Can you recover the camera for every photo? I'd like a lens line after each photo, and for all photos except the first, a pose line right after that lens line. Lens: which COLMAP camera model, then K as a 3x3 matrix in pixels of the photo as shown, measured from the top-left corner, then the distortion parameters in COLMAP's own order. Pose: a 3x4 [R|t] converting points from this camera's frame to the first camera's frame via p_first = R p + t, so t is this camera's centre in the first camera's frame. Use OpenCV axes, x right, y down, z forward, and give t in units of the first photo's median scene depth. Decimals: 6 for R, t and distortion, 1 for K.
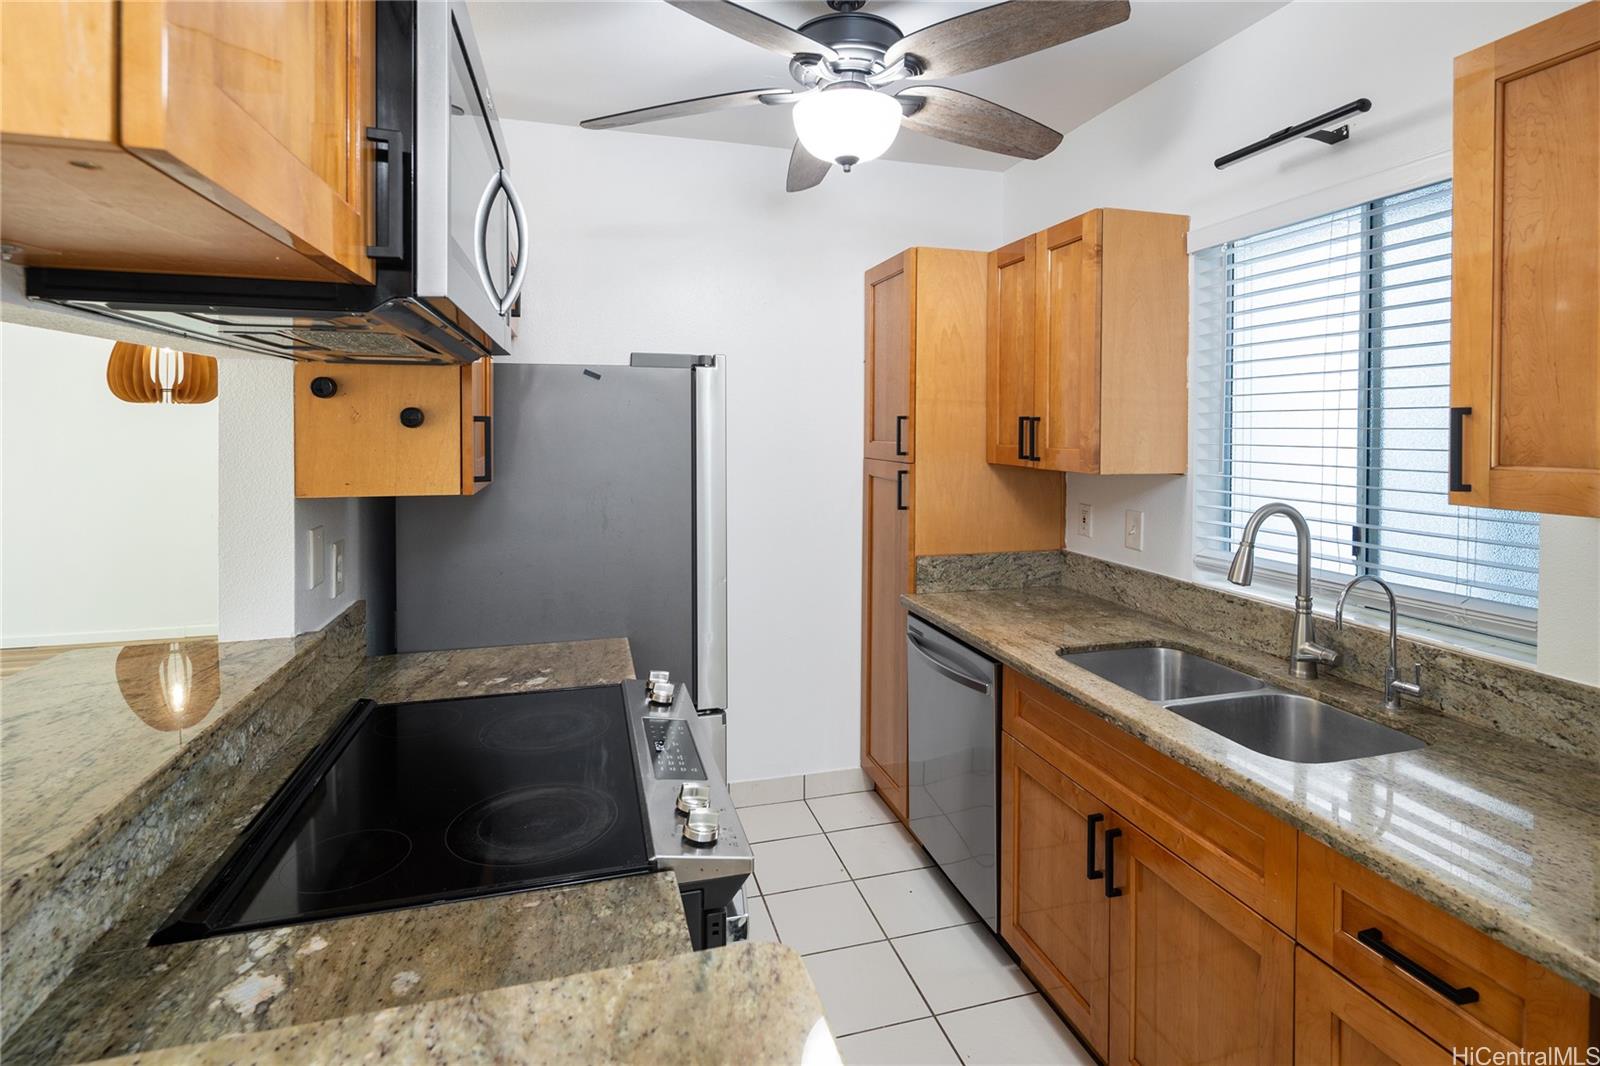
lens RADIAL K [[778.6, 0, 810.8], [0, 778.6, 433.3], [0, 0, 1]] dist [0.003458, -0.004522]
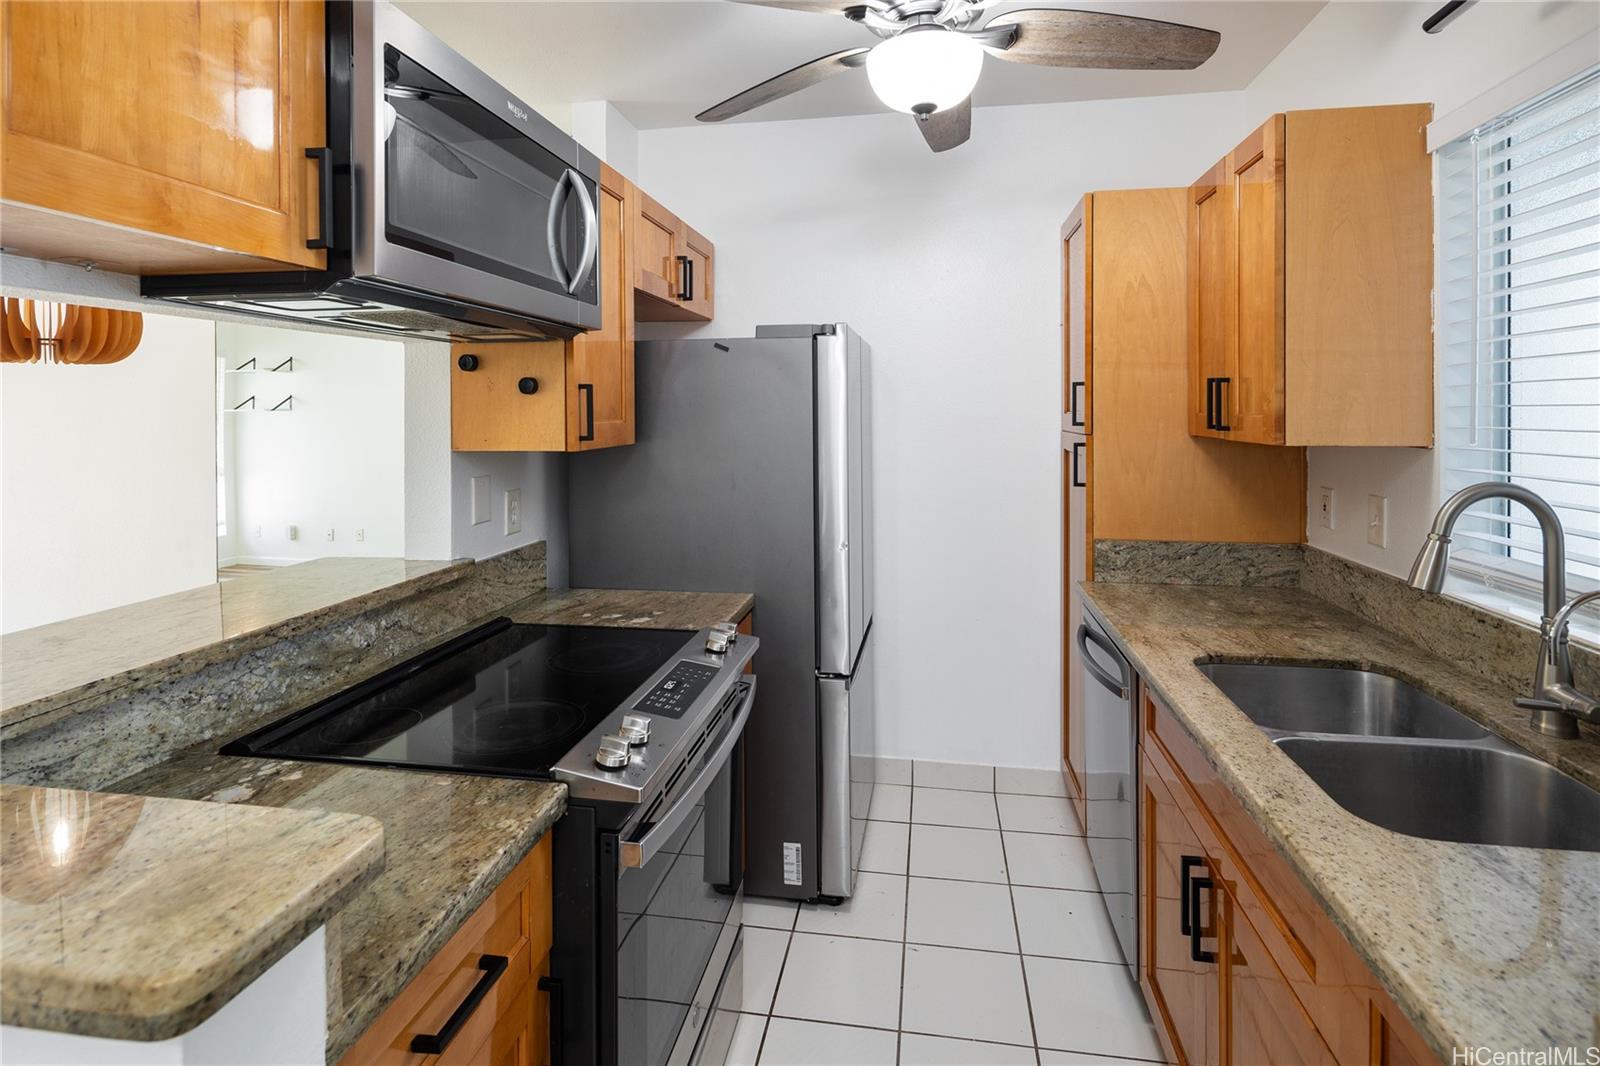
lens RADIAL K [[778.6, 0, 809.6], [0, 778.6, 412.3], [0, 0, 1]] dist [0.003458, -0.004522]
pose [[0.903544, -0.008353, -0.428413, 0.285877], [0.005268, 0.999951, -0.008387, 0.023981], [0.428462, 0.005321, 0.903544, 0.073225]]
